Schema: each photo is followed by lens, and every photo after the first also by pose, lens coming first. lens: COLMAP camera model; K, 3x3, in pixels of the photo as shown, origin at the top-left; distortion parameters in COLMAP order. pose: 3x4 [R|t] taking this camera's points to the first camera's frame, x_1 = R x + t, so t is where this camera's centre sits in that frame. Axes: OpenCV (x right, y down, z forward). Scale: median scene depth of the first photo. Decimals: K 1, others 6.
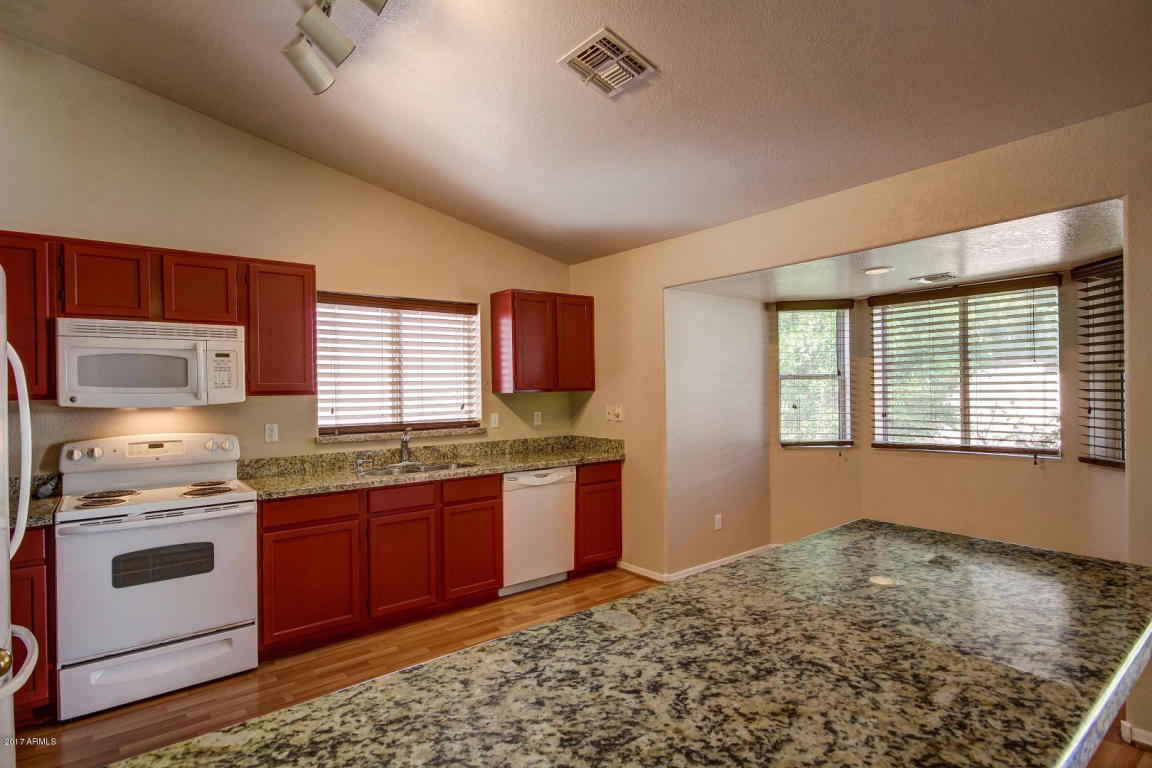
lens RADIAL K [[585.5, 0, 576.0], [0, 585.5, 384.0], [0, 0, 1]] dist [-0.001779, 0.000387]
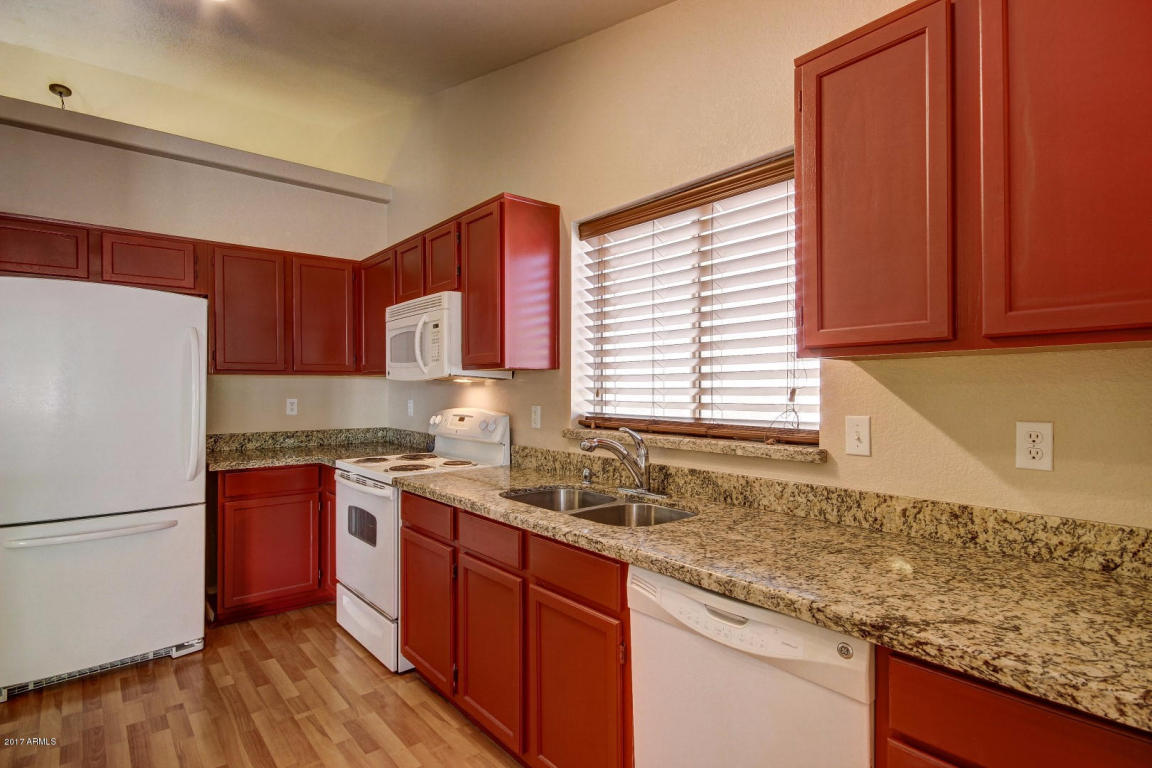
lens RADIAL K [[585.5, 0, 576.0], [0, 585.5, 384.0], [0, 0, 1]] dist [-0.001779, 0.000387]
pose [[0.029001, 0.005714, -0.999563, 0.266719], [0.006618, 0.999961, 0.005909, 0.031500], [0.999557, -0.006786, 0.028962, 0.959069]]
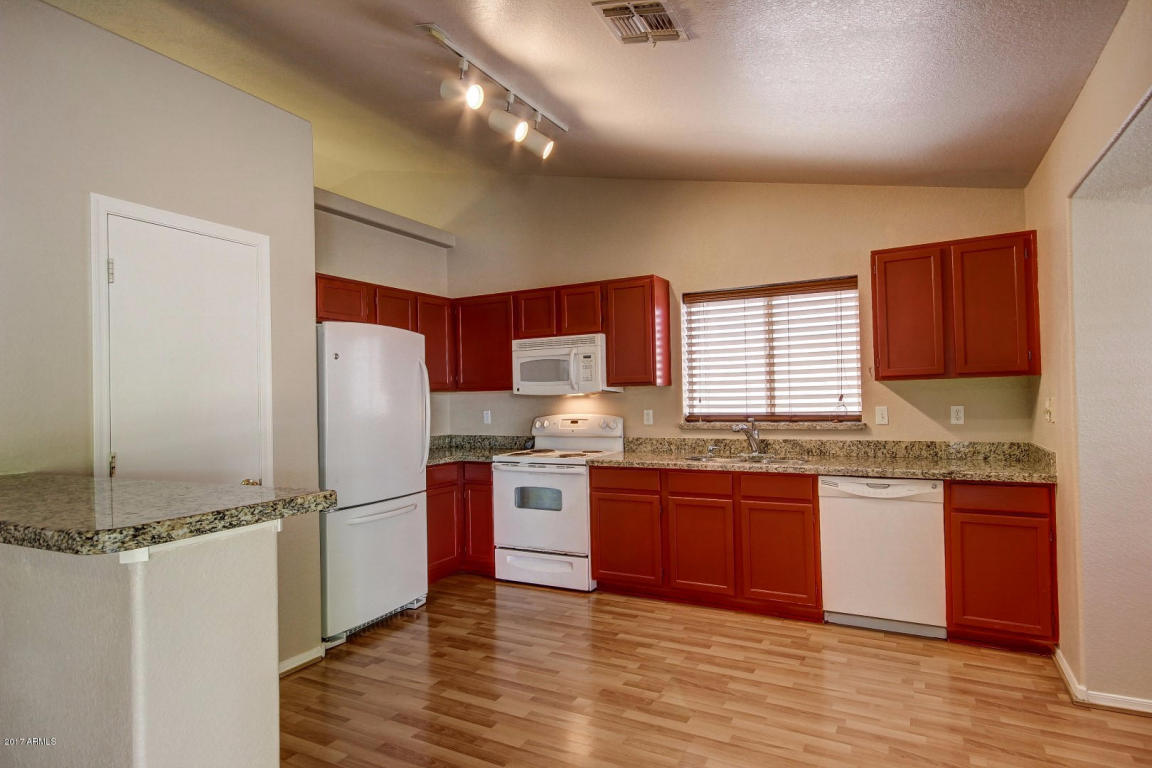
lens RADIAL K [[626.6, 0, 576.0], [0, 626.6, 384.0], [0, 0, 1]] dist [-0.002270, -0.000043]
pose [[0.396159, -0.015780, -0.918046, 0.576156], [0.022372, 0.999721, -0.007530, 0.019263], [0.917909, -0.017555, 0.396402, 0.321255]]
